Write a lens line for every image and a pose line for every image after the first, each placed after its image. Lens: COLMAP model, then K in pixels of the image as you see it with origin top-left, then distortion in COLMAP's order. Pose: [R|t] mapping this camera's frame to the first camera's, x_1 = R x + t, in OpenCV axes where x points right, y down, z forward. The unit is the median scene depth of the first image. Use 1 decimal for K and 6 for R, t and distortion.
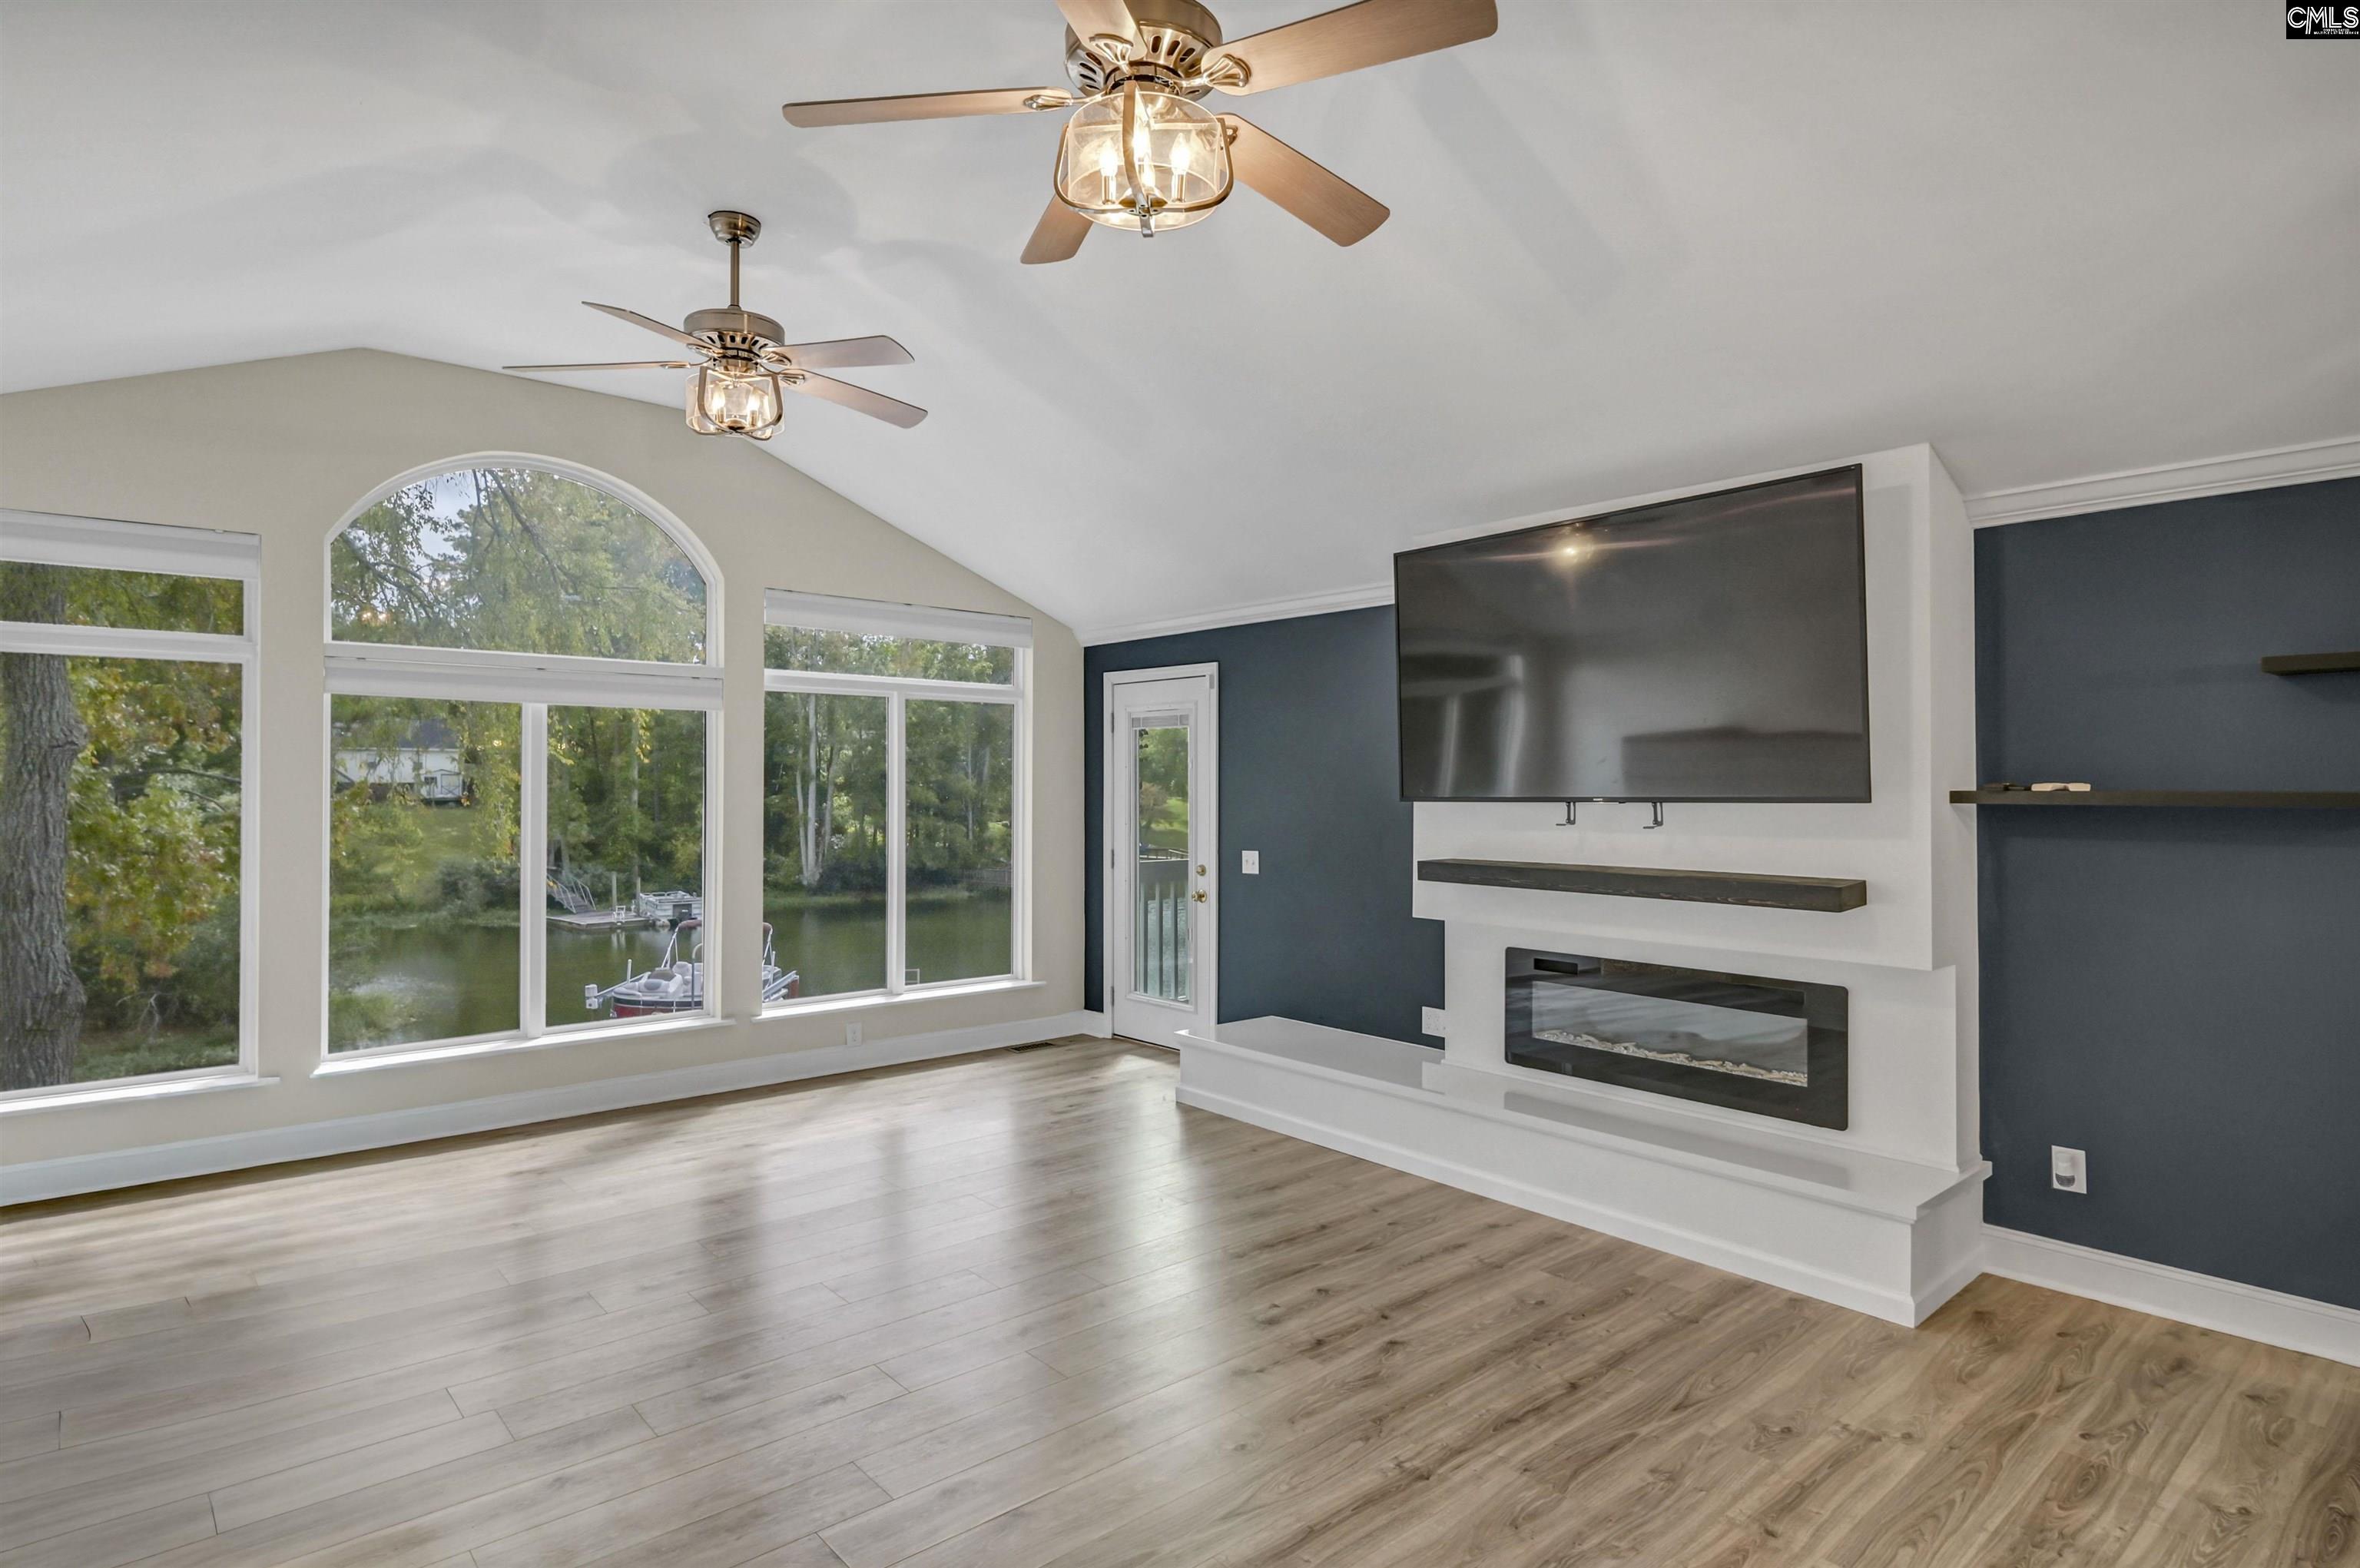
lens RADIAL K [[1249.7, 0, 1177.5], [0, 1249.7, 803.6], [0, 0, 1]] dist [0.010713, -0.005708]
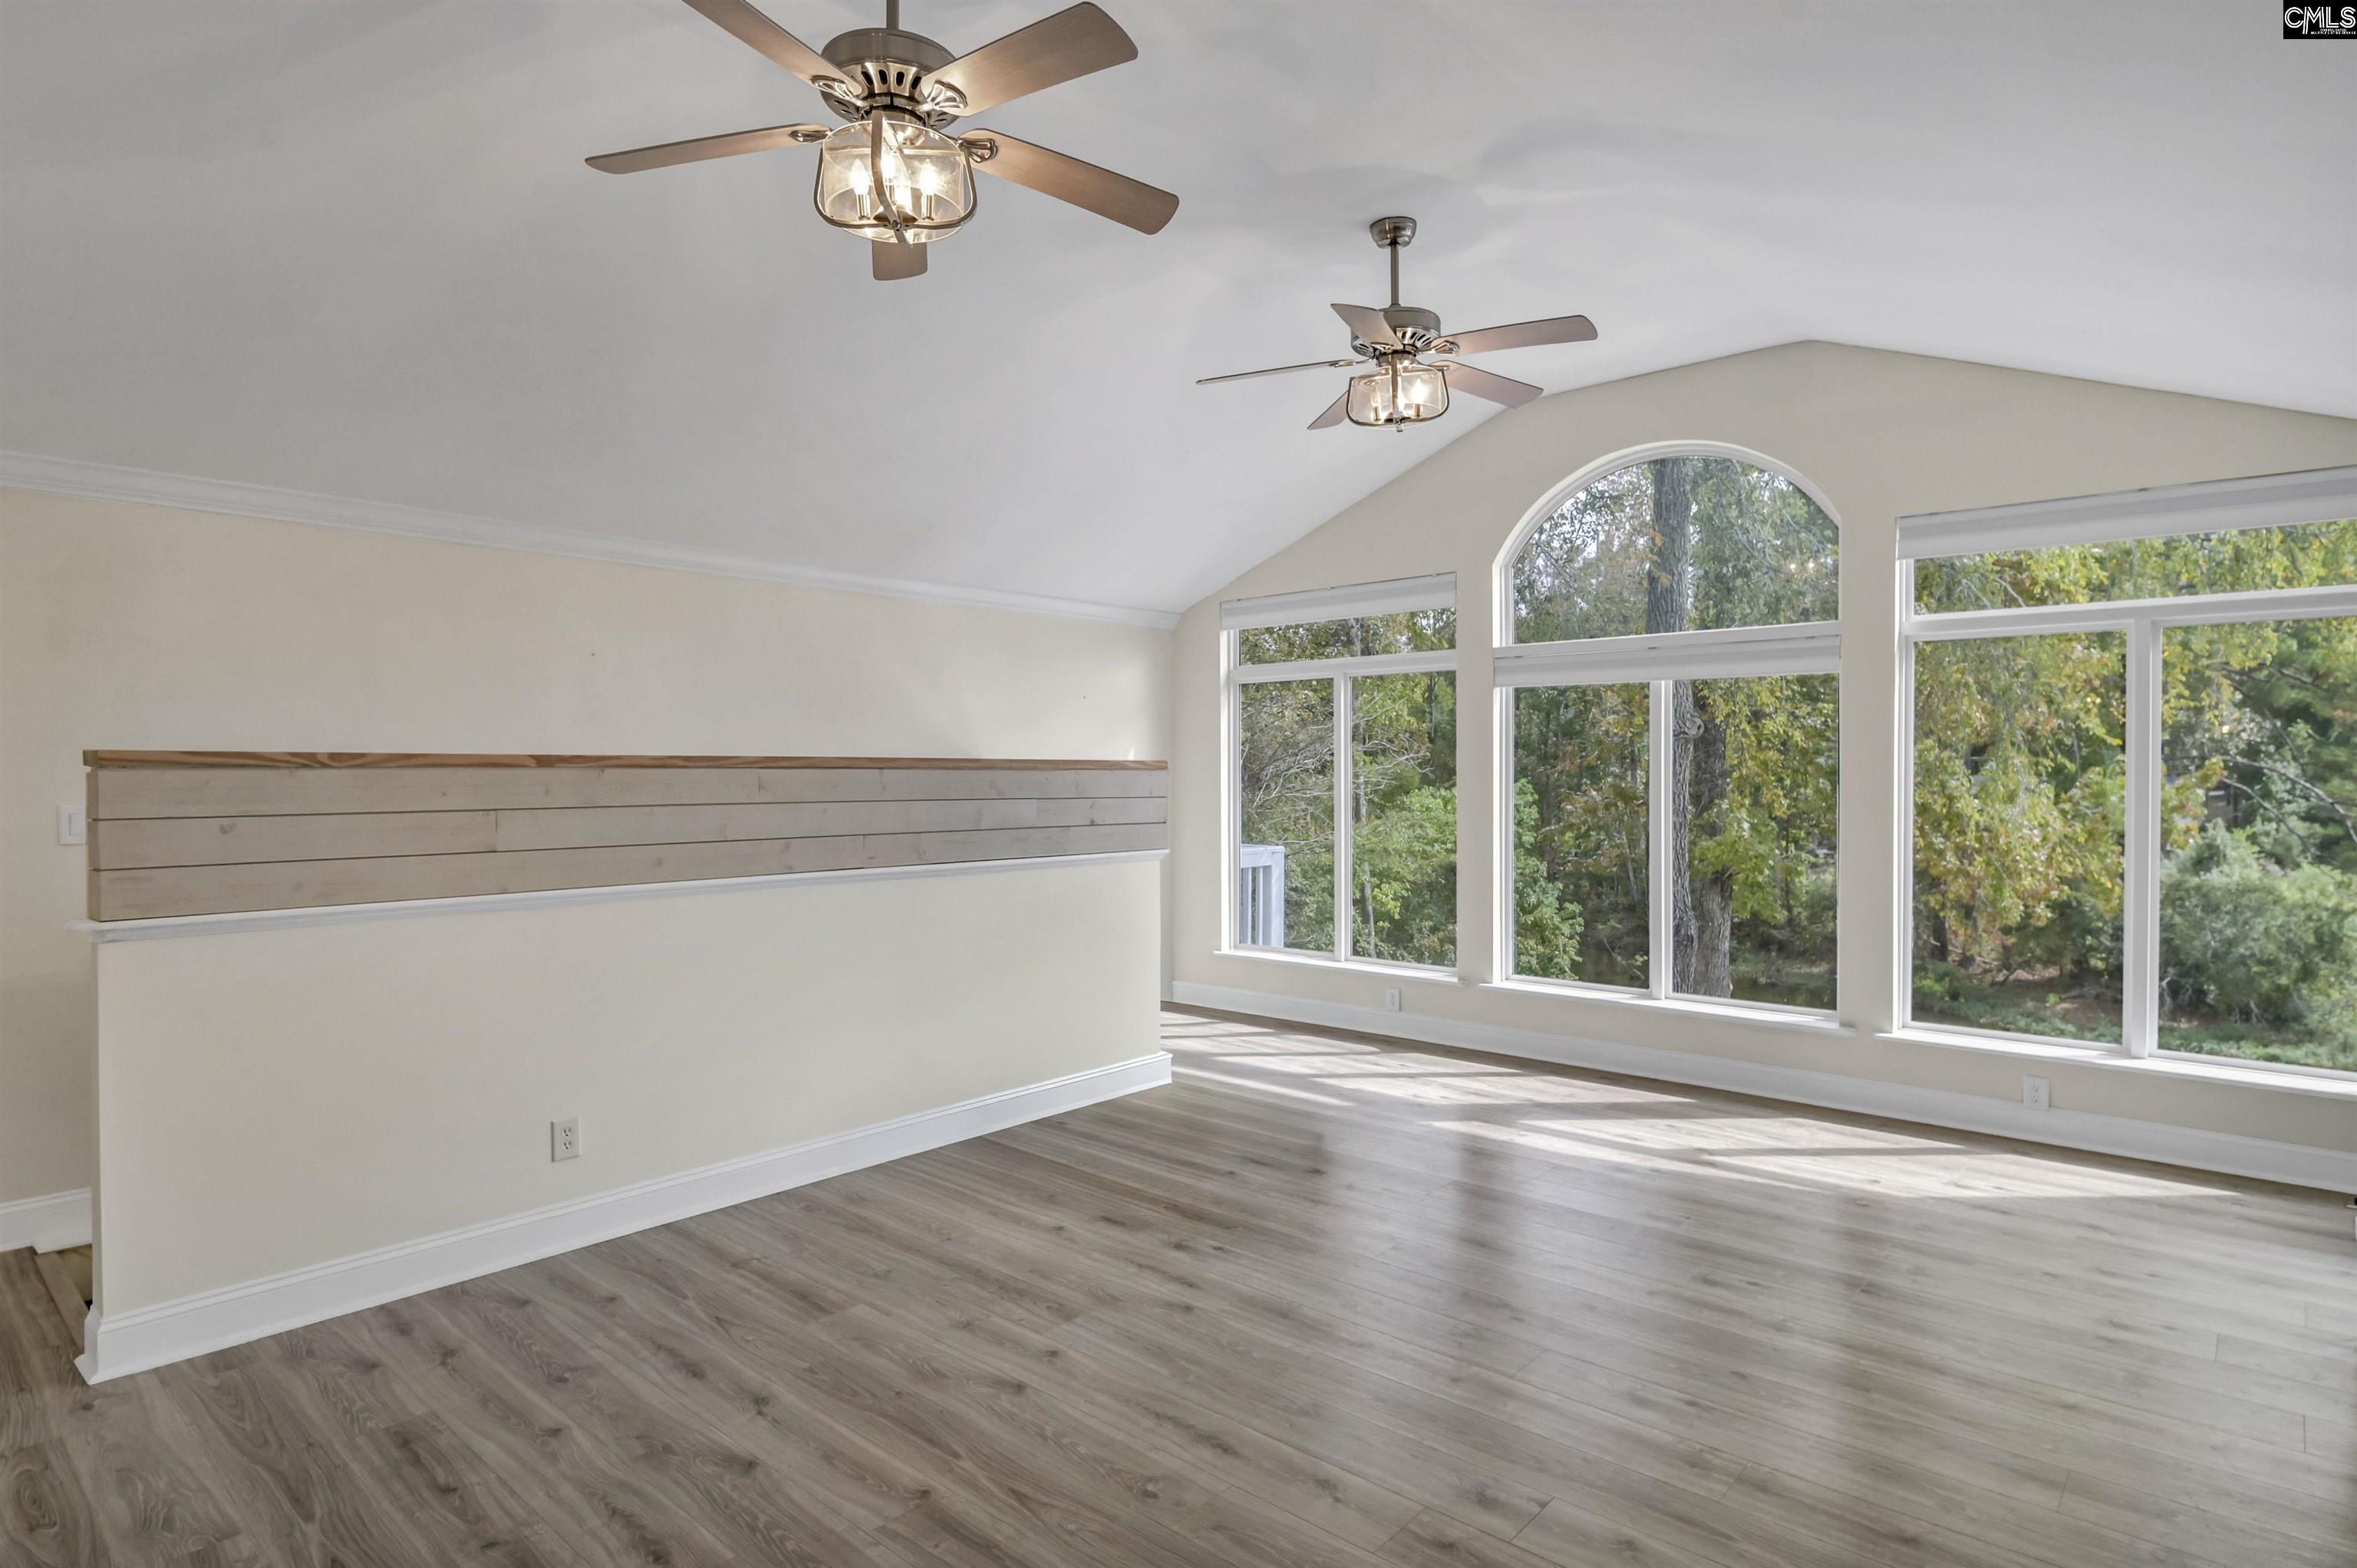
lens RADIAL K [[1248.0, 0, 1192.6], [0, 1248.0, 810.9], [0, 0, 1]] dist [0.010713, -0.005708]
pose [[0.133306, 0.029986, -0.990621, 0.587631], [-0.015636, 0.999481, 0.028150, 0.006282], [0.990952, 0.011736, 0.133706, 0.586266]]
